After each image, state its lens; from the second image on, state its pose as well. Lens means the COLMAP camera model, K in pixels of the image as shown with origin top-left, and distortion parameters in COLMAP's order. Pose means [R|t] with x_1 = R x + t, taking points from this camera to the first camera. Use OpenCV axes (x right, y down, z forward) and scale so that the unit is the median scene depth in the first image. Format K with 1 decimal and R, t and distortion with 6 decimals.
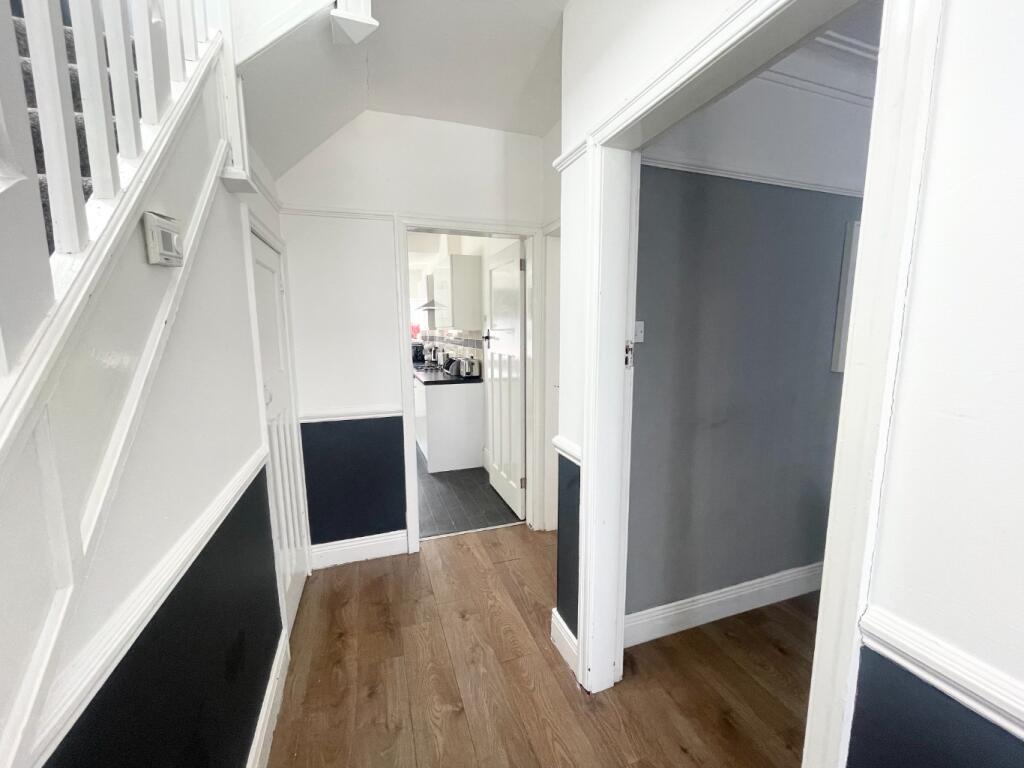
lens RADIAL K [[415.7, 0, 511.3], [0, 415.7, 388.9], [0, 0, 1]] dist [-0.002187, 0.001826]
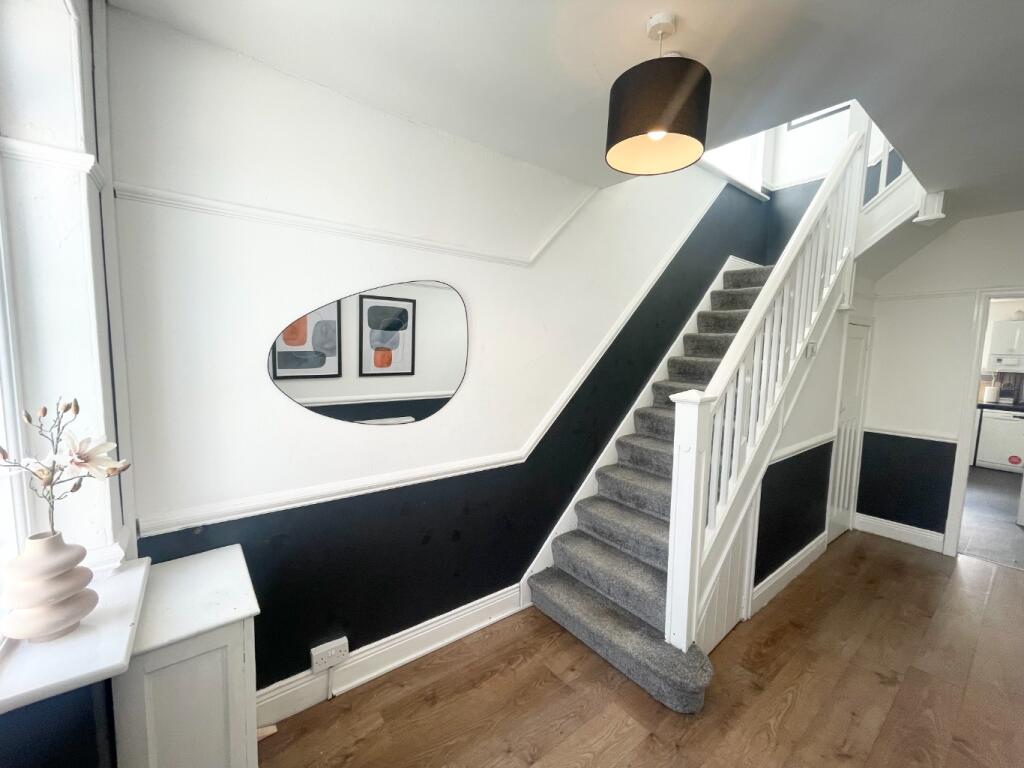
lens RADIAL K [[415.7, 0, 512.2], [0, 415.7, 387.3], [0, 0, 1]] dist [-0.002187, 0.001826]
pose [[0.321941, 0.107888, -0.940593, 0.723332], [-0.155938, 0.985960, 0.059718, 0.049051], [0.933829, 0.127449, 0.334245, -1.080943]]
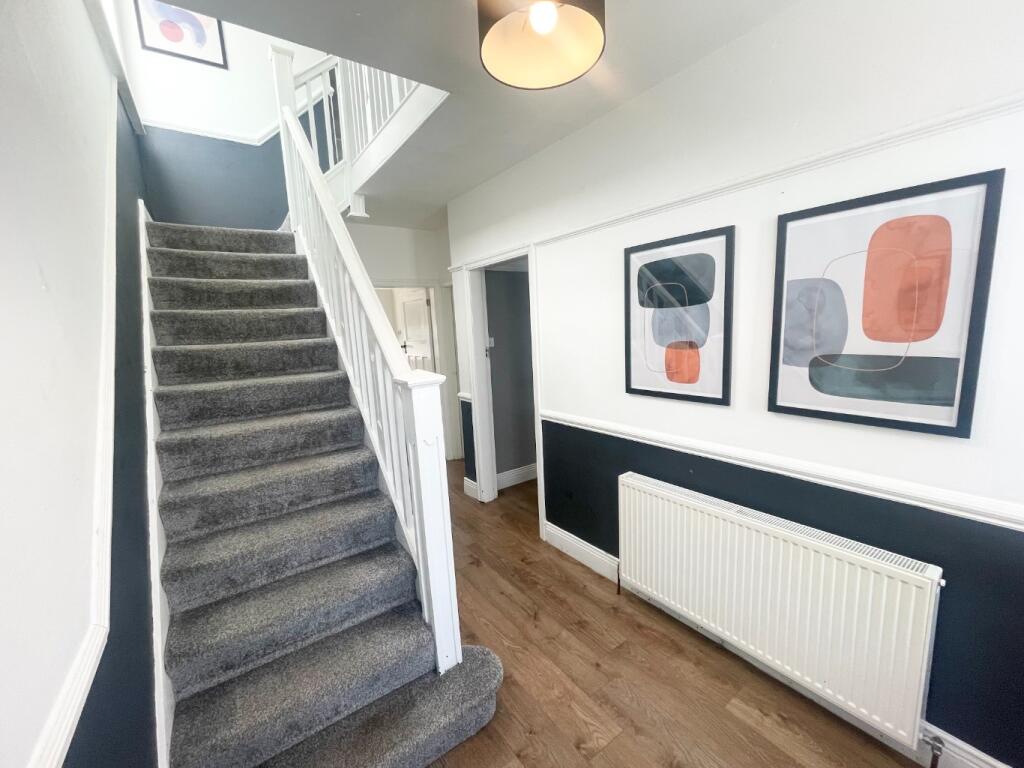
lens RADIAL K [[415.7, 0, 512.7], [0, 415.7, 388.8], [0, 0, 1]] dist [-0.002187, 0.001826]
pose [[0.959501, -0.082152, 0.269461, -0.208853], [0.082084, 0.996559, 0.011541, 0.097082], [-0.269481, 0.011044, 0.962942, -1.178668]]
